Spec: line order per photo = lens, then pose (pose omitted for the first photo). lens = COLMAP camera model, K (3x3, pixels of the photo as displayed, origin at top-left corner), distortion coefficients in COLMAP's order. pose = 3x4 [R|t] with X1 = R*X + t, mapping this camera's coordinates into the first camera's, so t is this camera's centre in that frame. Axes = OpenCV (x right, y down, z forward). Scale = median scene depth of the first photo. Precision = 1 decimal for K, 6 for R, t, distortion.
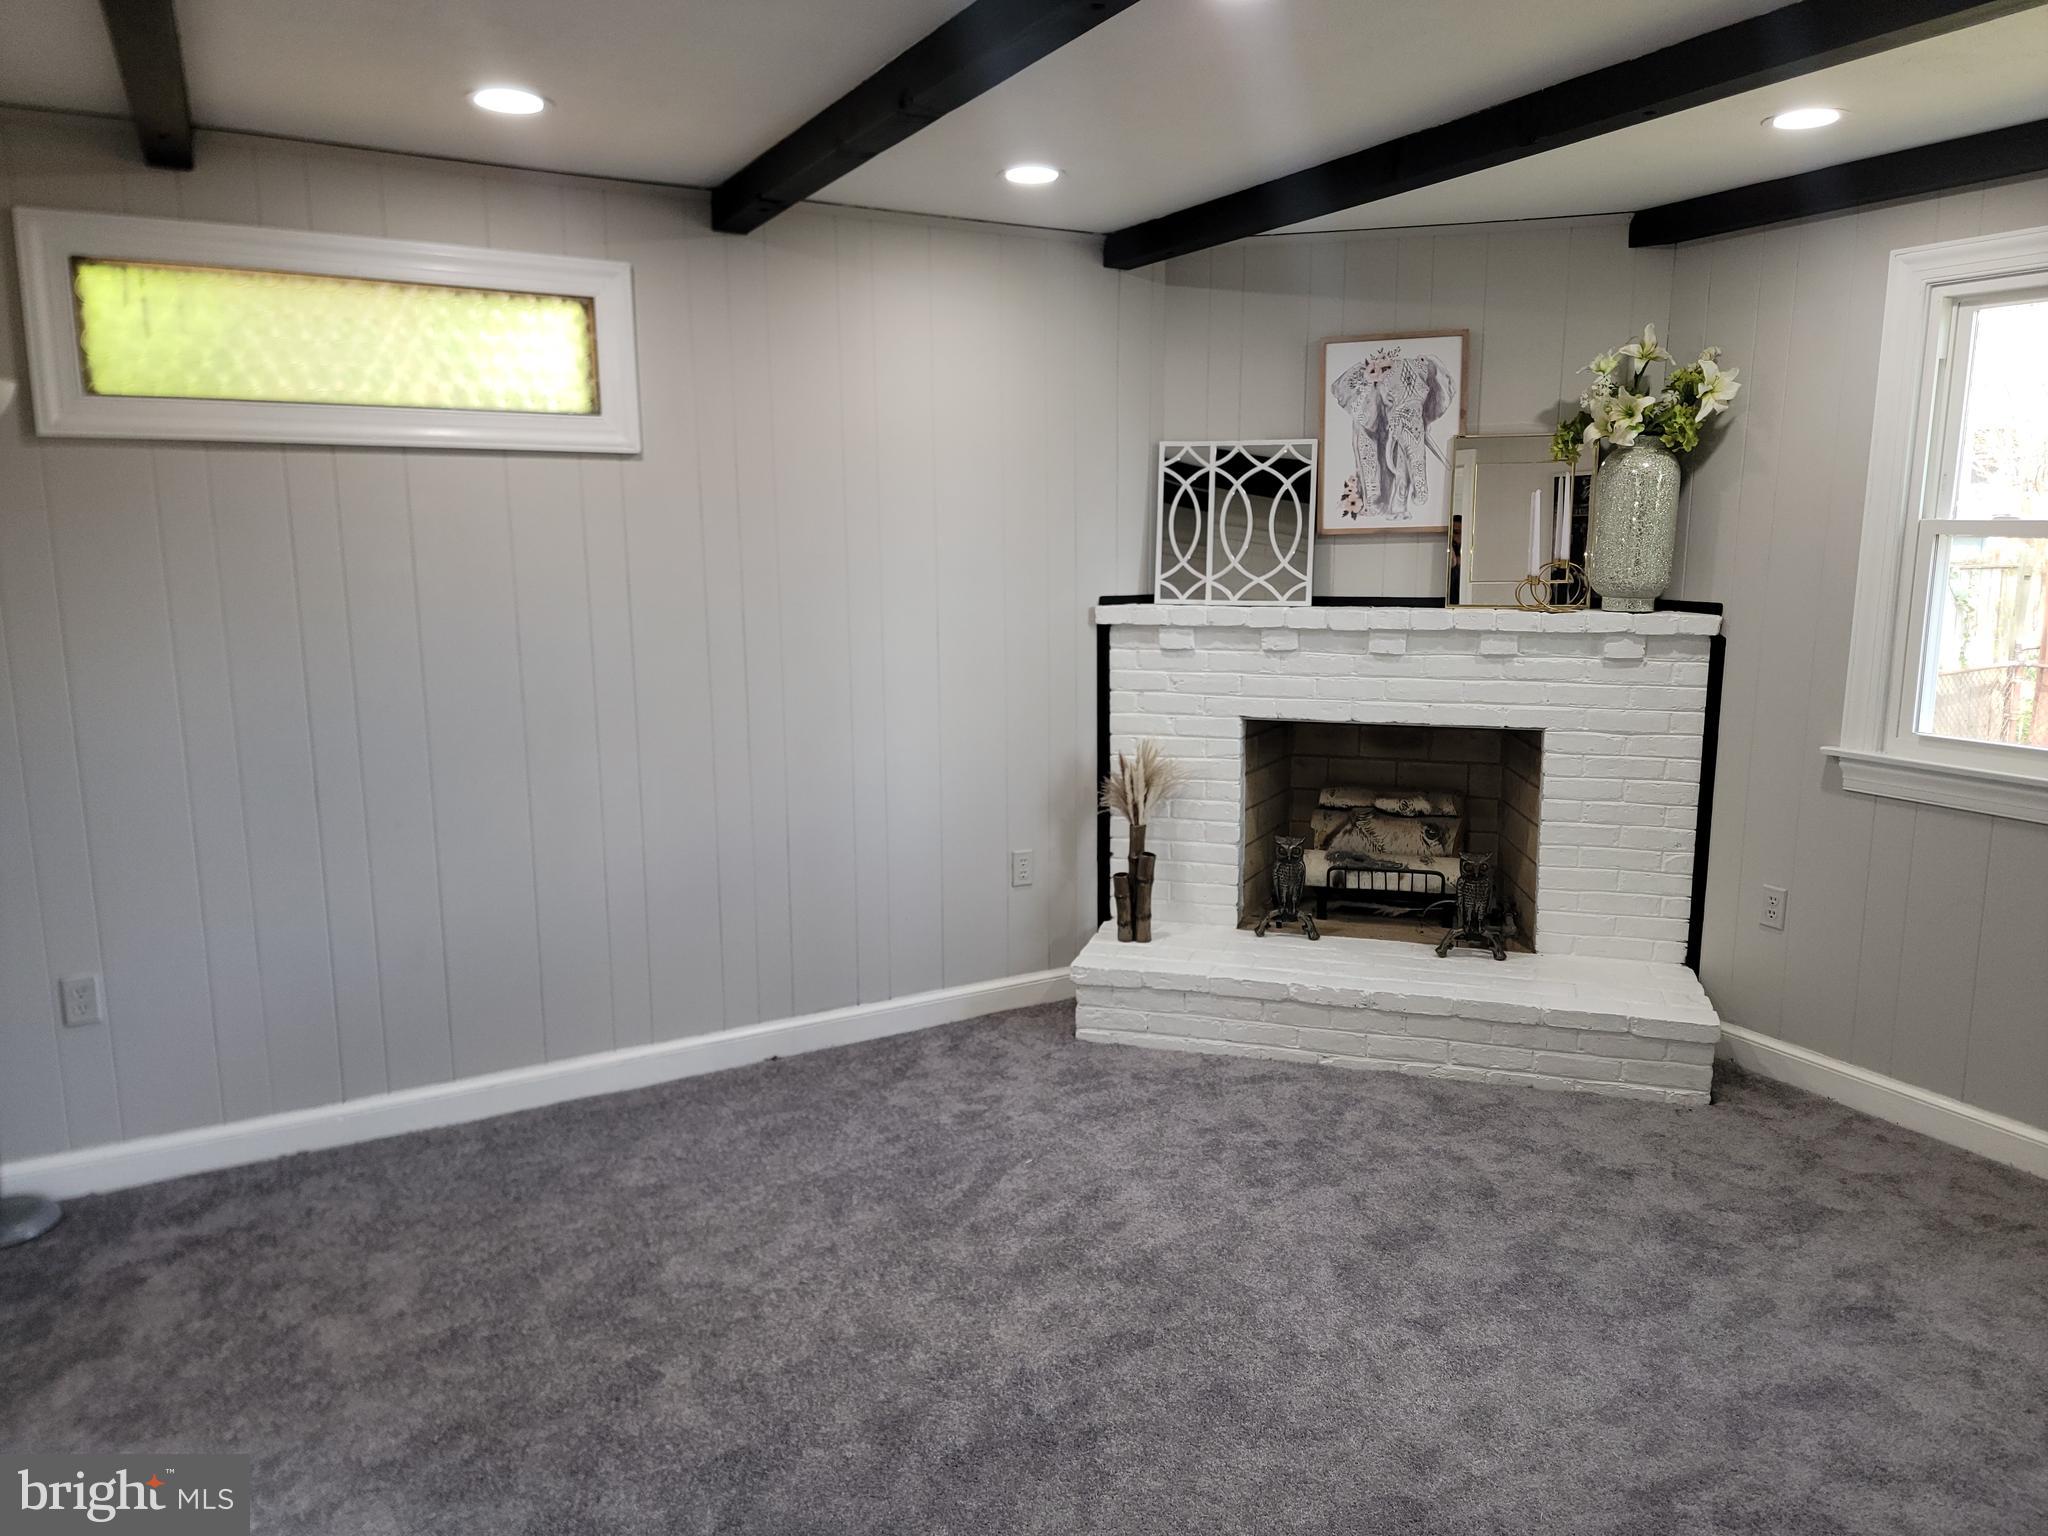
lens RADIAL K [[1416.3, 0, 1023.7], [0, 1416.3, 770.7], [0, 0, 1]] dist [0.060823, -0.042400]
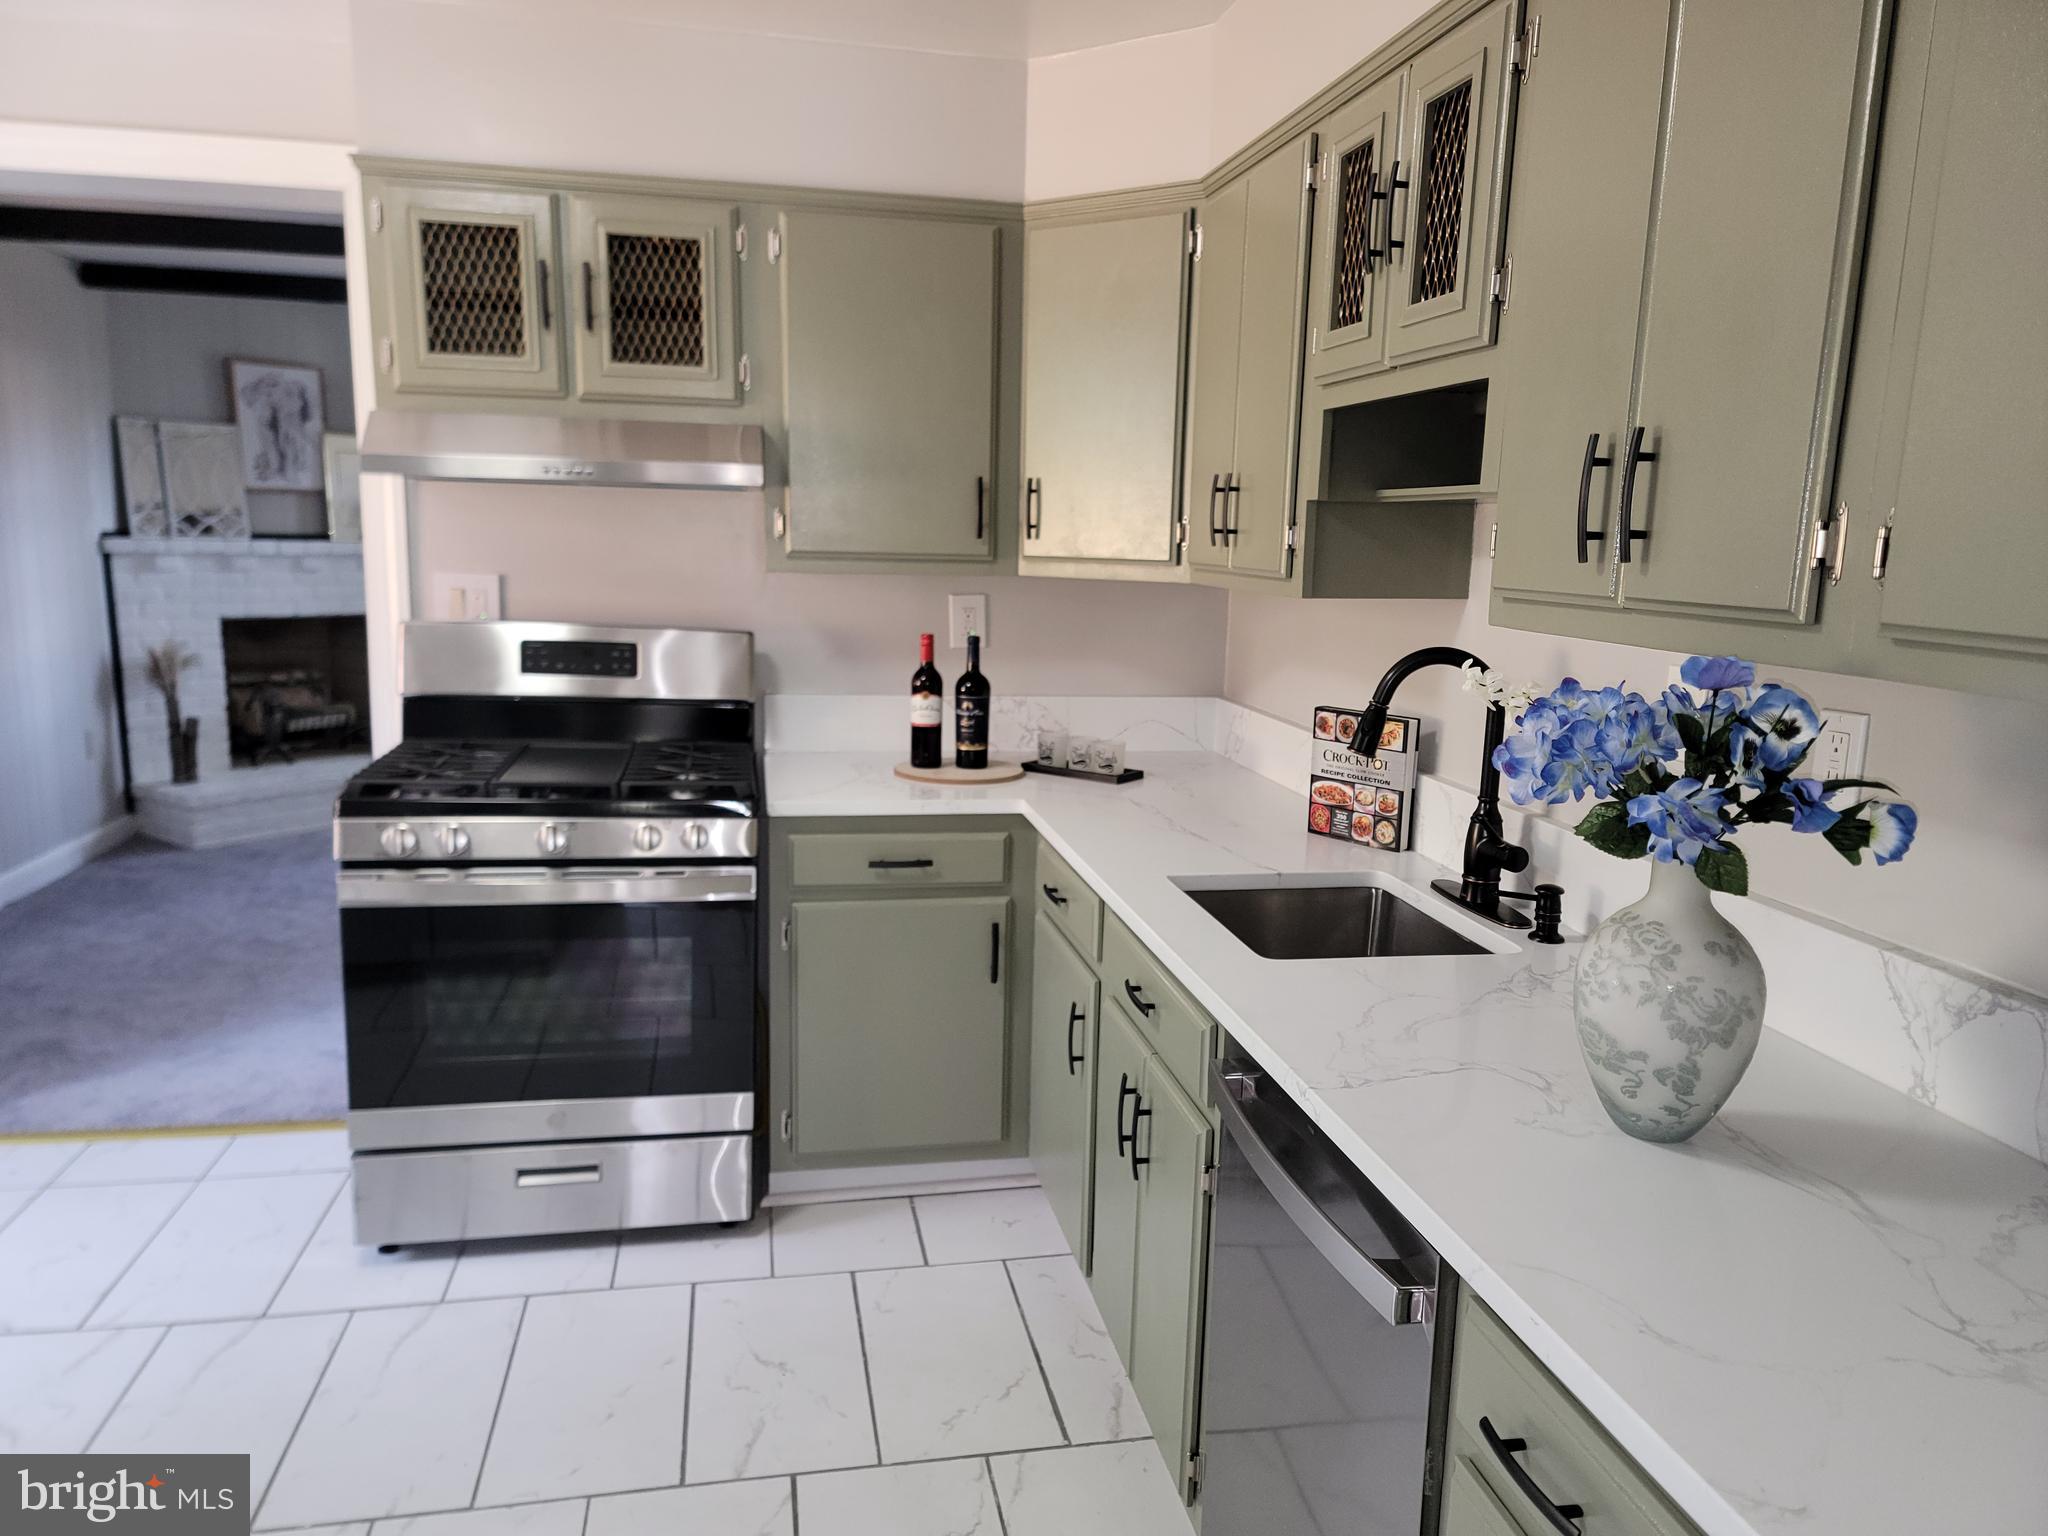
lens RADIAL K [[1416.3, 0, 1036.7], [0, 1416.3, 770.6], [0, 0, 1]] dist [0.060823, -0.042400]
pose [[0.304202, -0.149487, 0.940806, -1.014619], [0.146708, 0.983180, 0.108783, 0.079595], [-0.941243, 0.104931, 0.321016, -0.229298]]
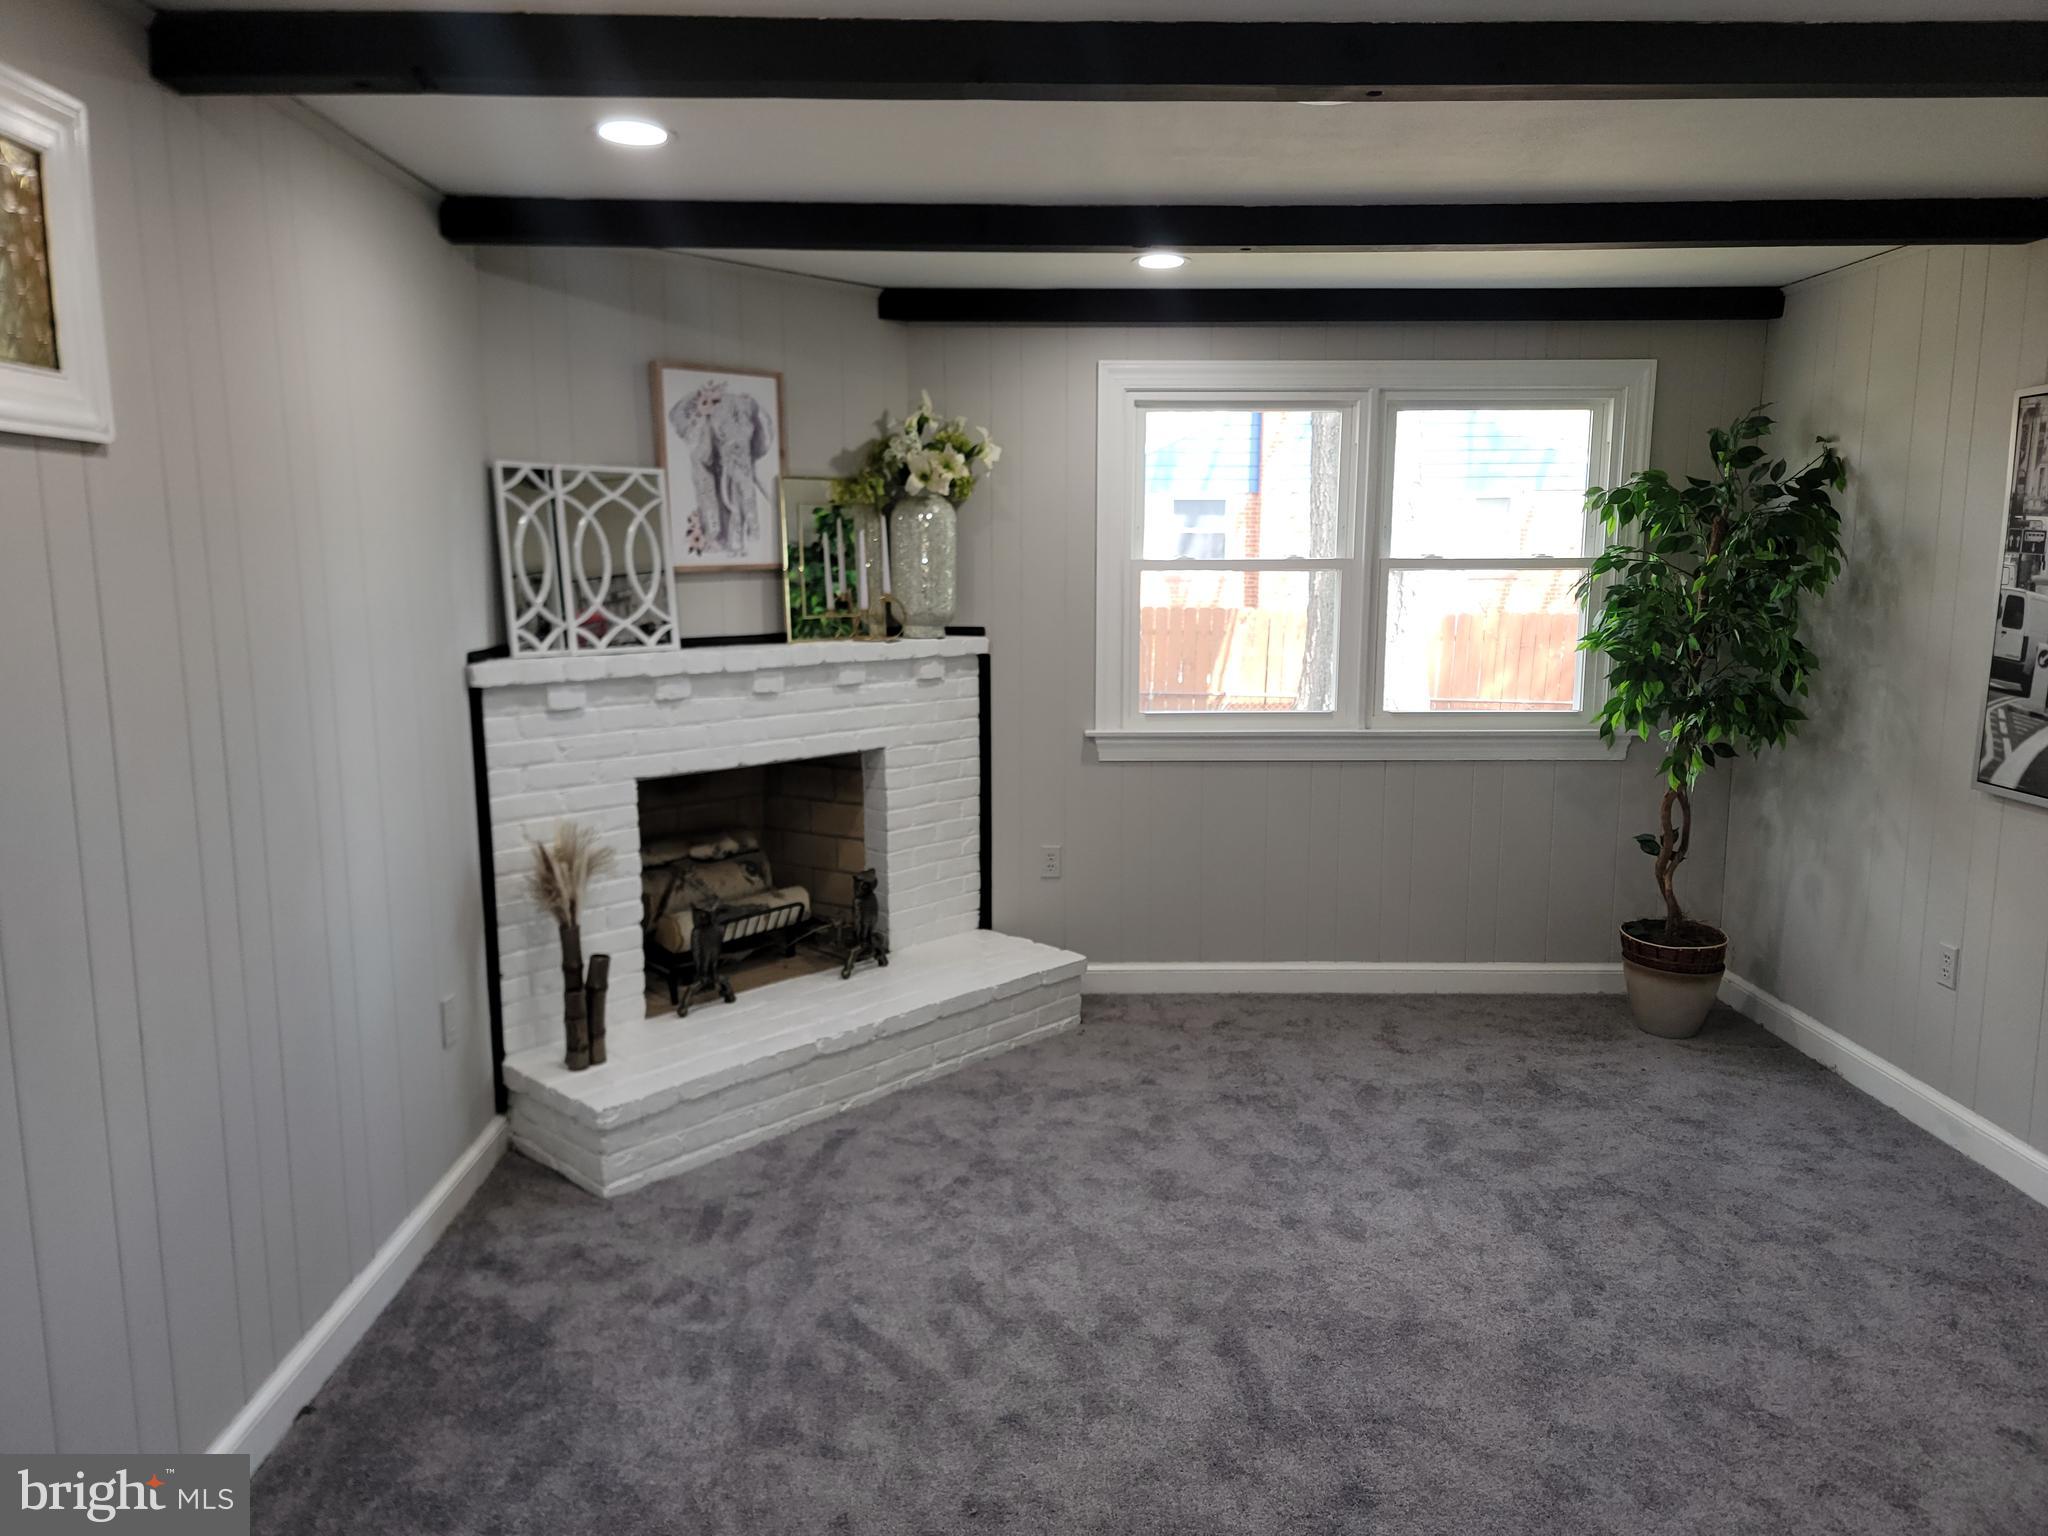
lens RADIAL K [[1416.3, 0, 1063.2], [0, 1416.3, 776.5], [0, 0, 1]] dist [0.060823, -0.042400]
pose [[0.447085, -0.137167, 0.883912, -0.527341], [0.155832, 0.985005, 0.074034, -0.065527], [-0.880813, 0.104642, 0.461756, 0.370540]]
